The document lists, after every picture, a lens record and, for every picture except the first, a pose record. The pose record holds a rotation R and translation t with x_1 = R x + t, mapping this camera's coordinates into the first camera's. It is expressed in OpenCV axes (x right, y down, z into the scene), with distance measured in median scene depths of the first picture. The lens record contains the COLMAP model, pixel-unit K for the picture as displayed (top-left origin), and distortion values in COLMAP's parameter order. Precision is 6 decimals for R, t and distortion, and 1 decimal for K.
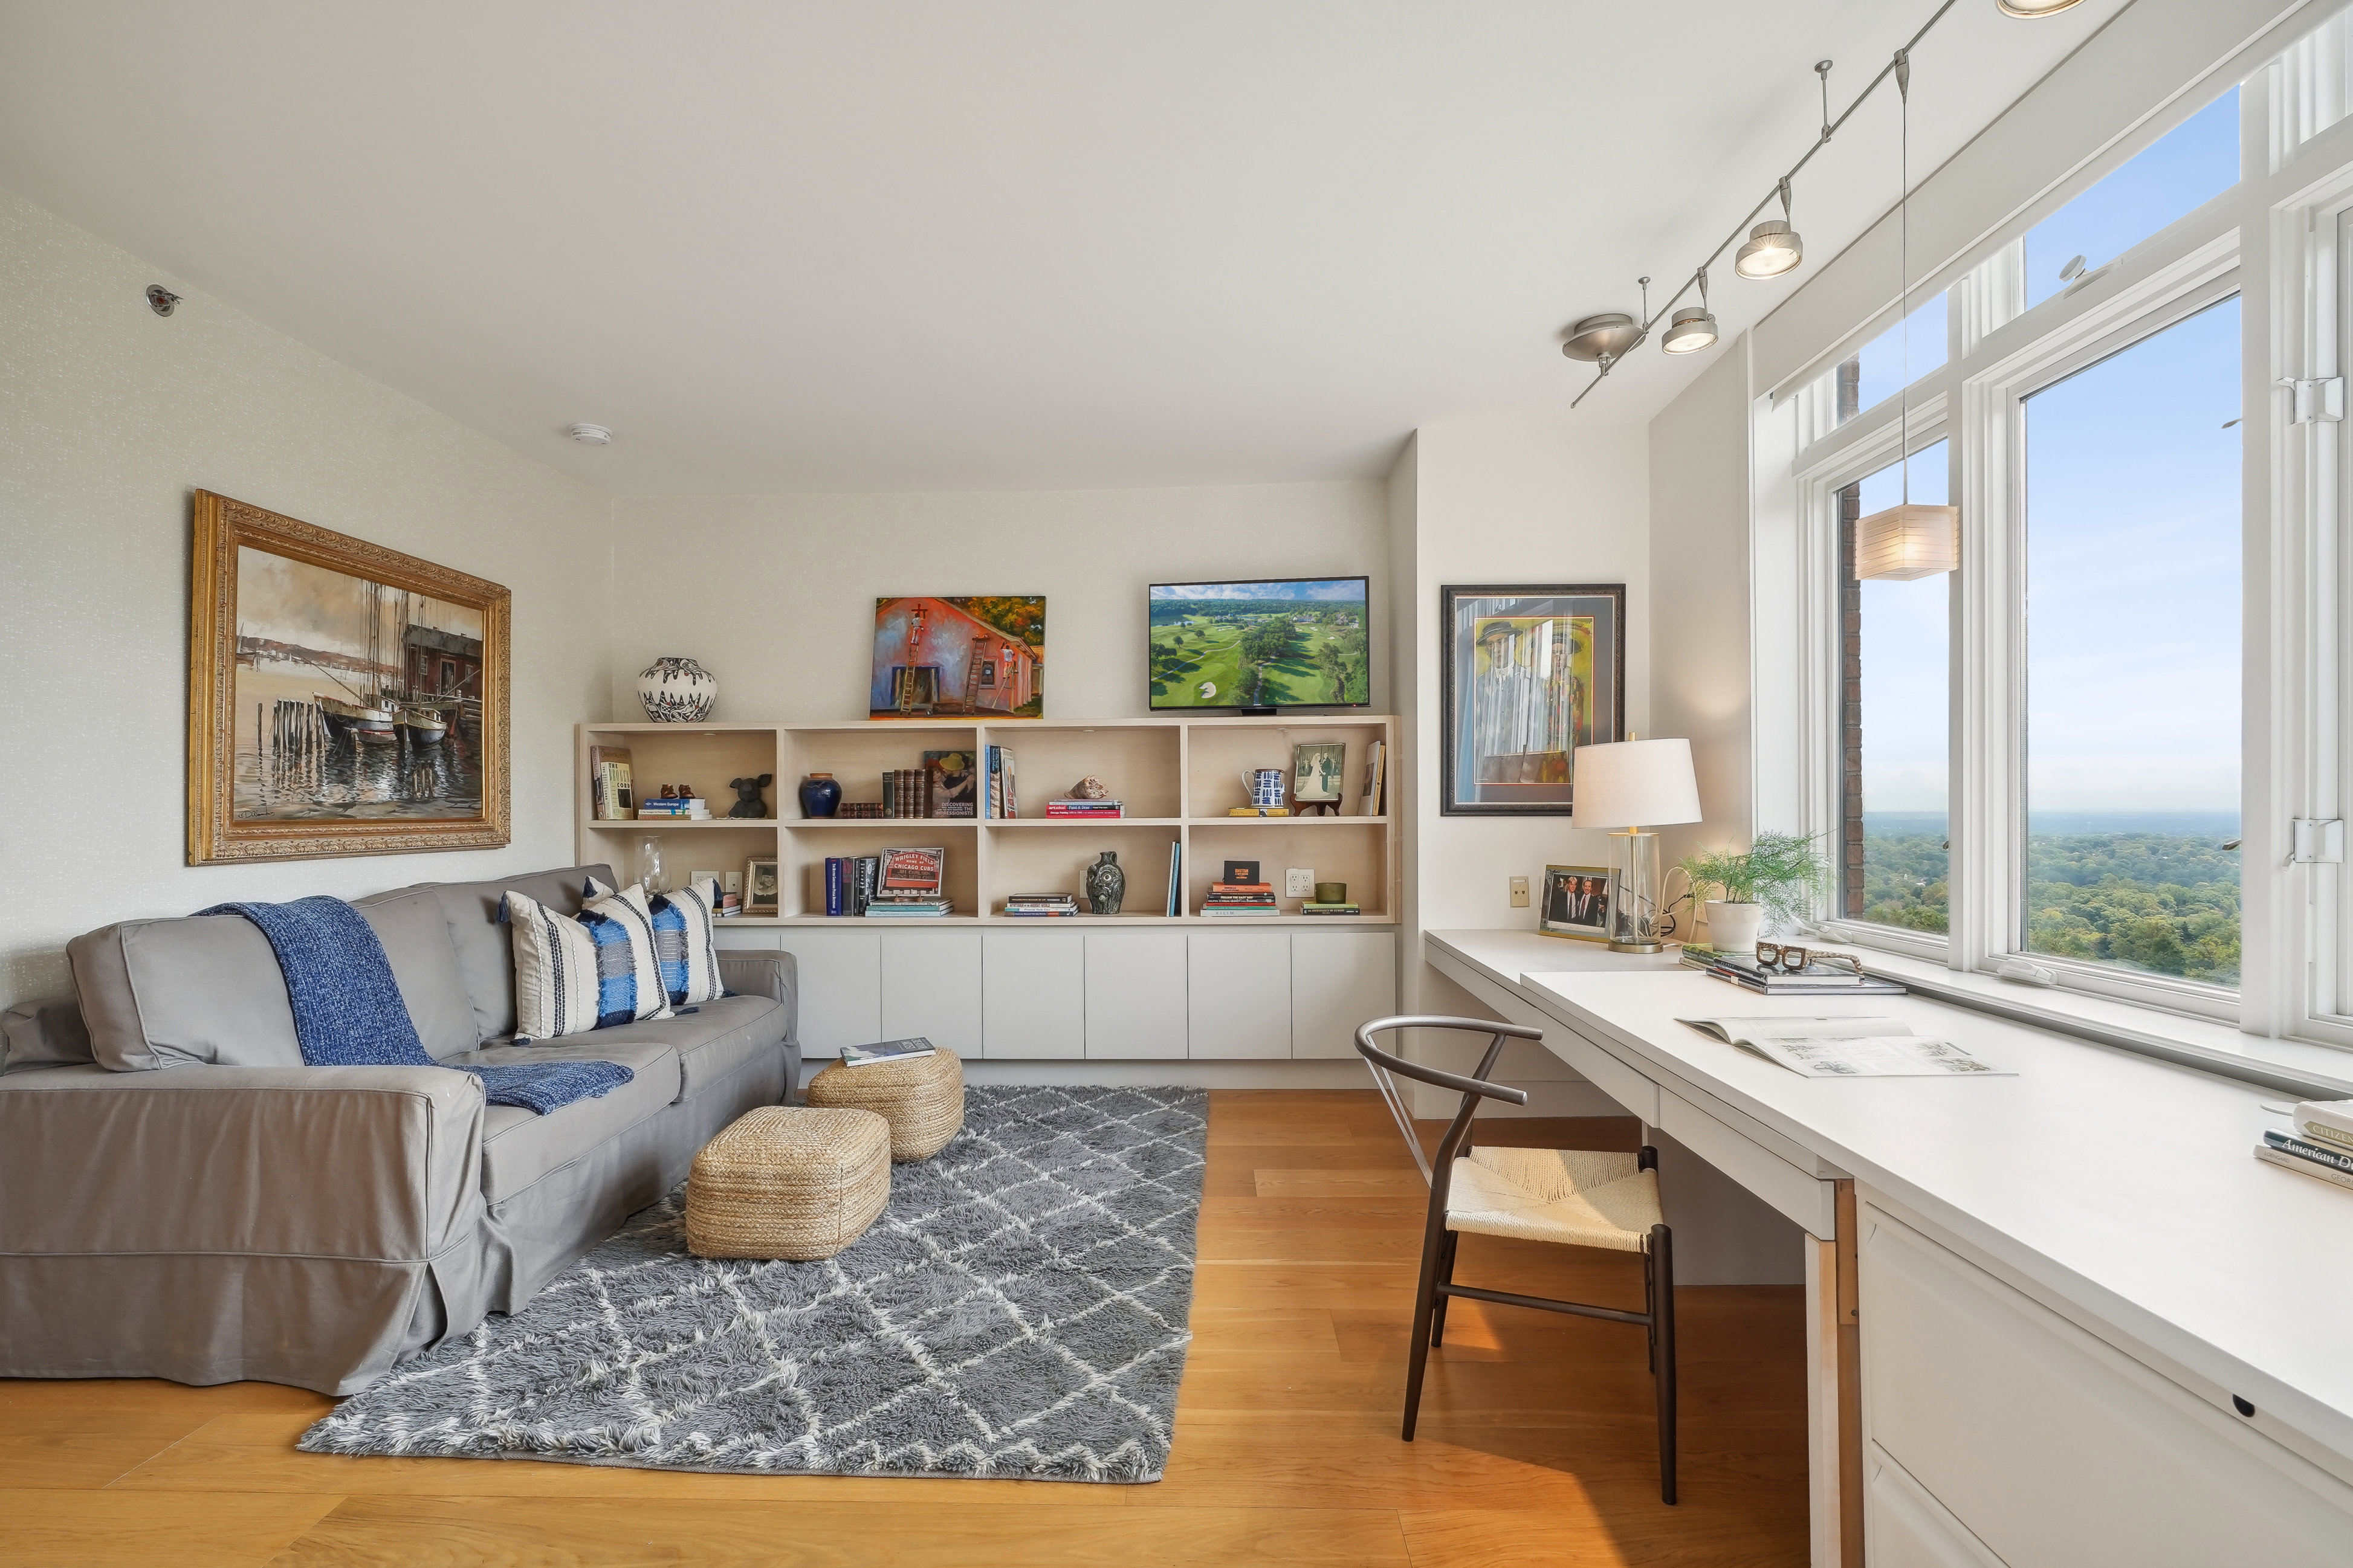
lens RADIAL K [[1088.4, 0, 1162.2], [0, 1088.4, 798.1], [0, 0, 1]] dist [-0.008173, 0.002110]
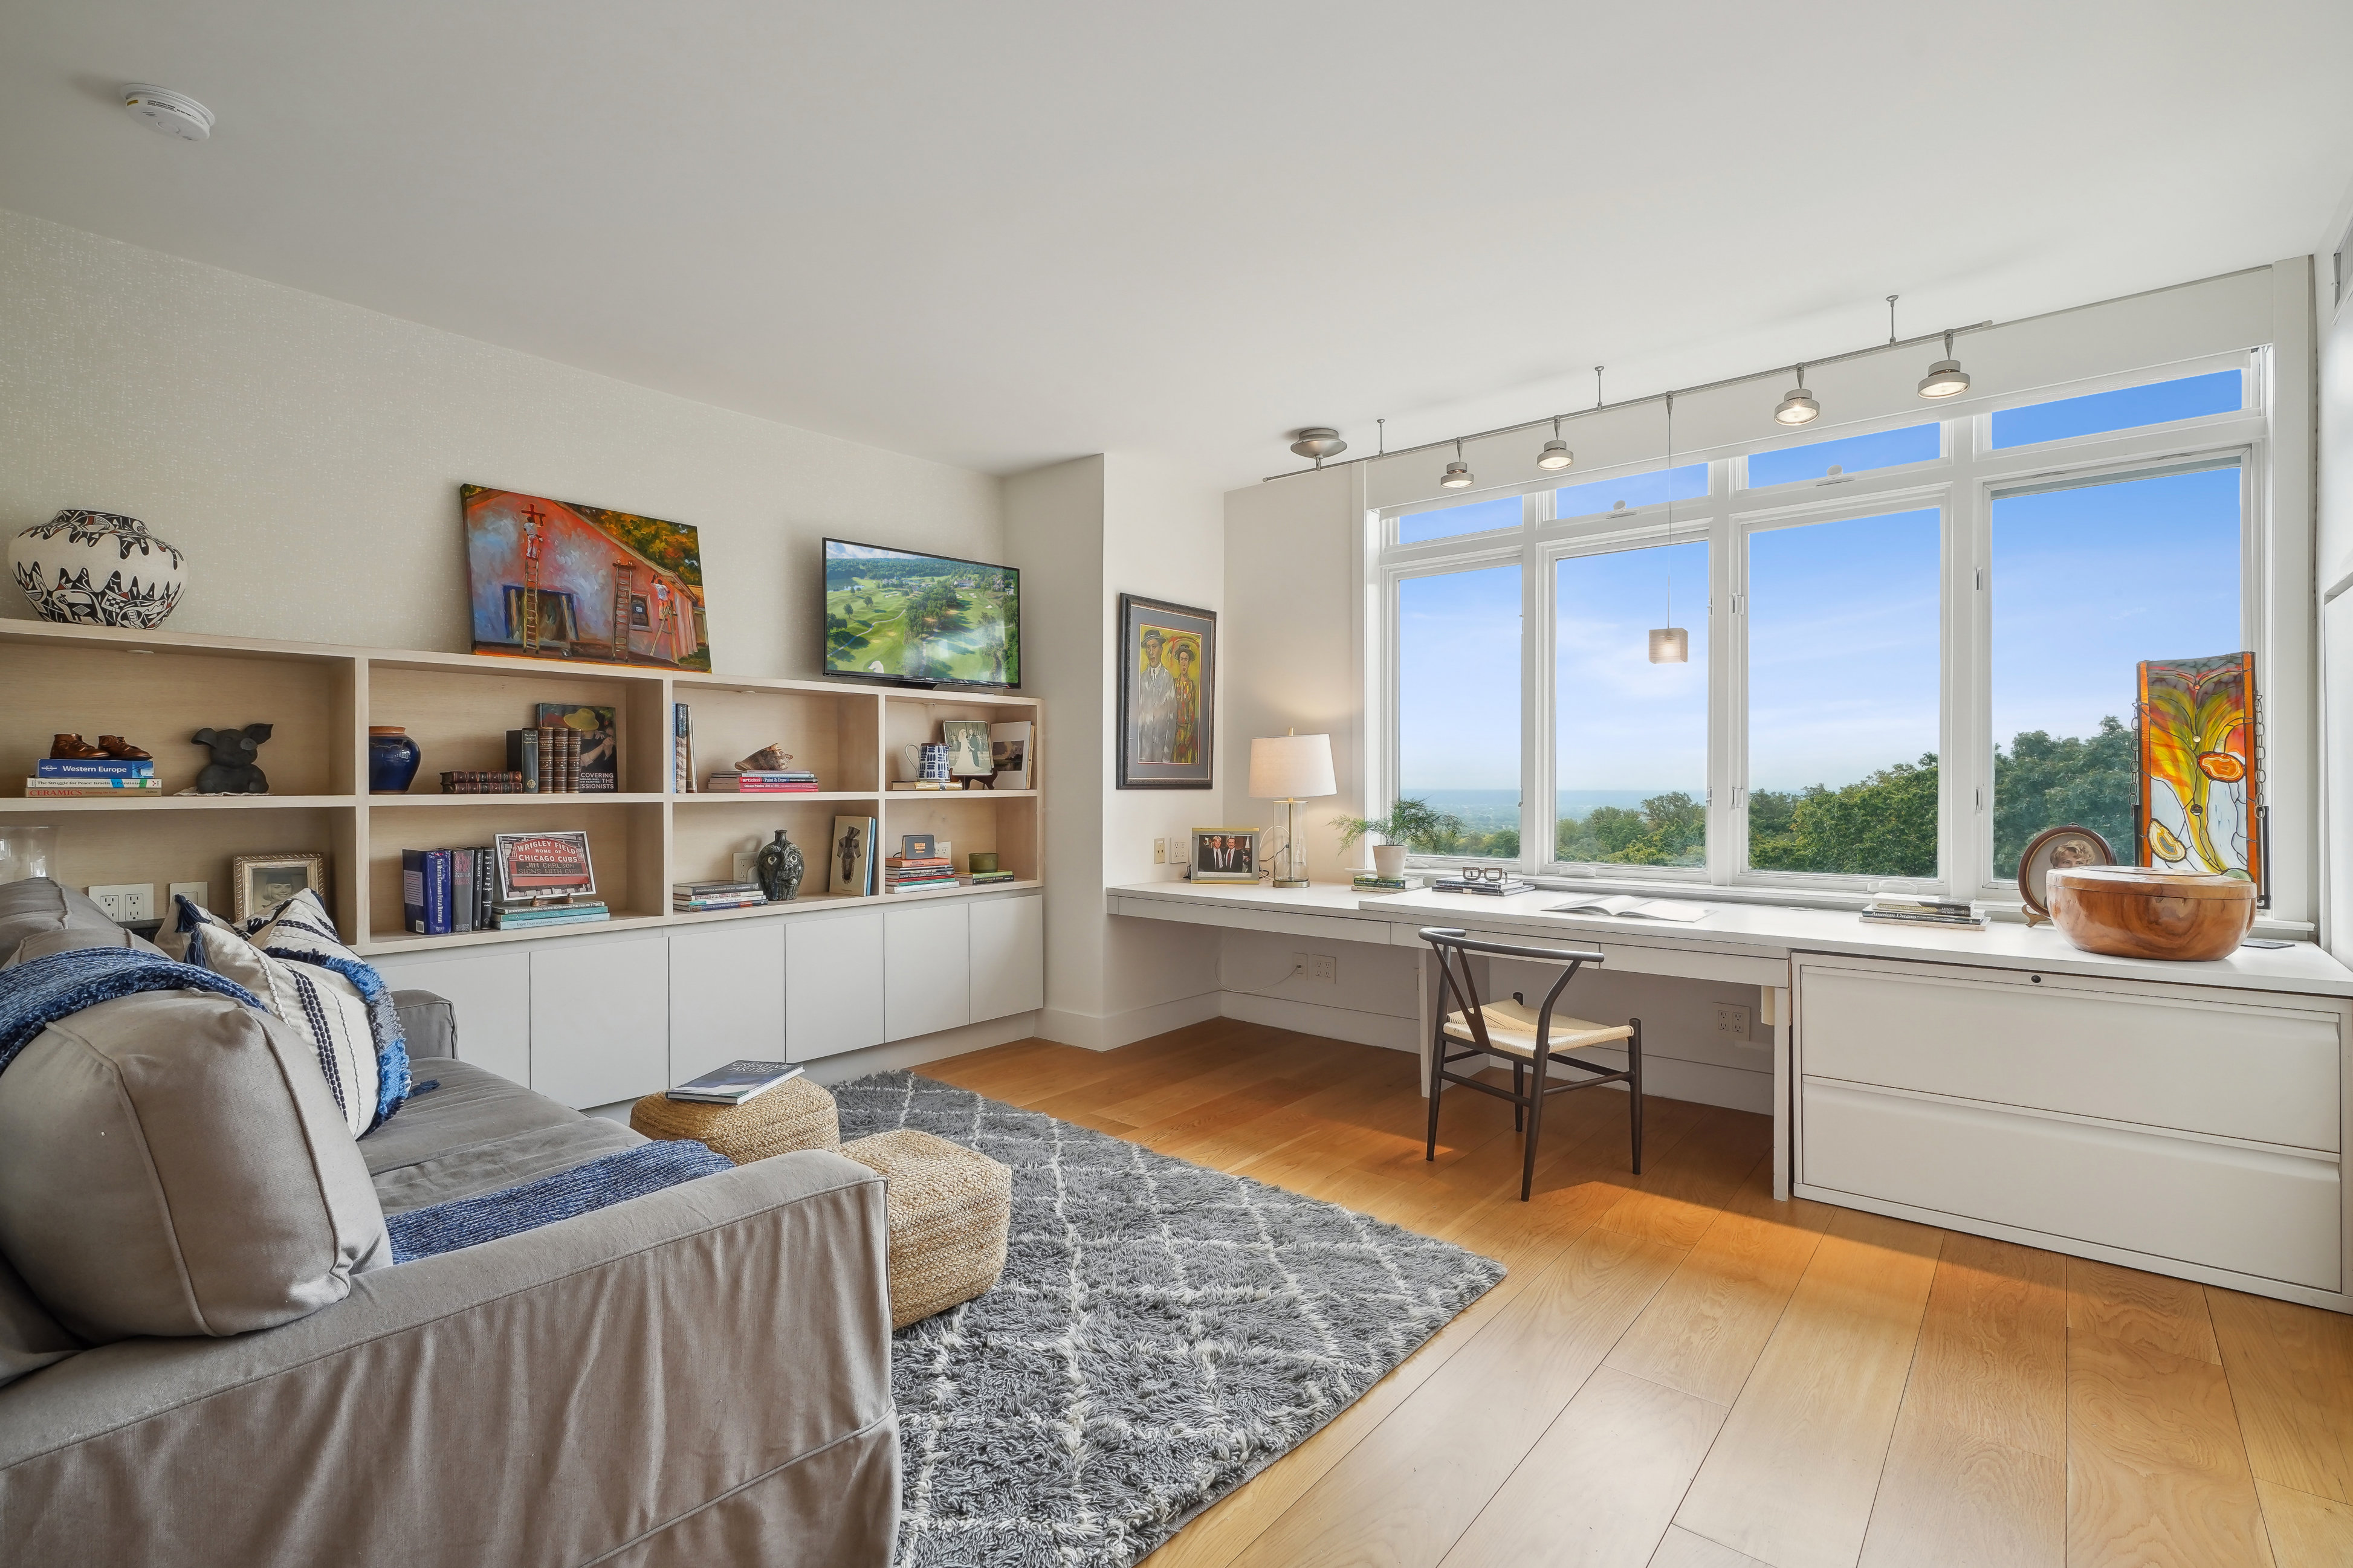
lens RADIAL K [[1088.4, 0, 1169.7], [0, 1088.4, 776.3], [0, 0, 1]] dist [-0.008173, 0.002110]
pose [[0.611474, 0.009599, 0.791206, -0.566176], [-0.010002, 0.999940, -0.004401, 0.006324], [-0.791201, -0.005223, 0.611533, 0.209935]]
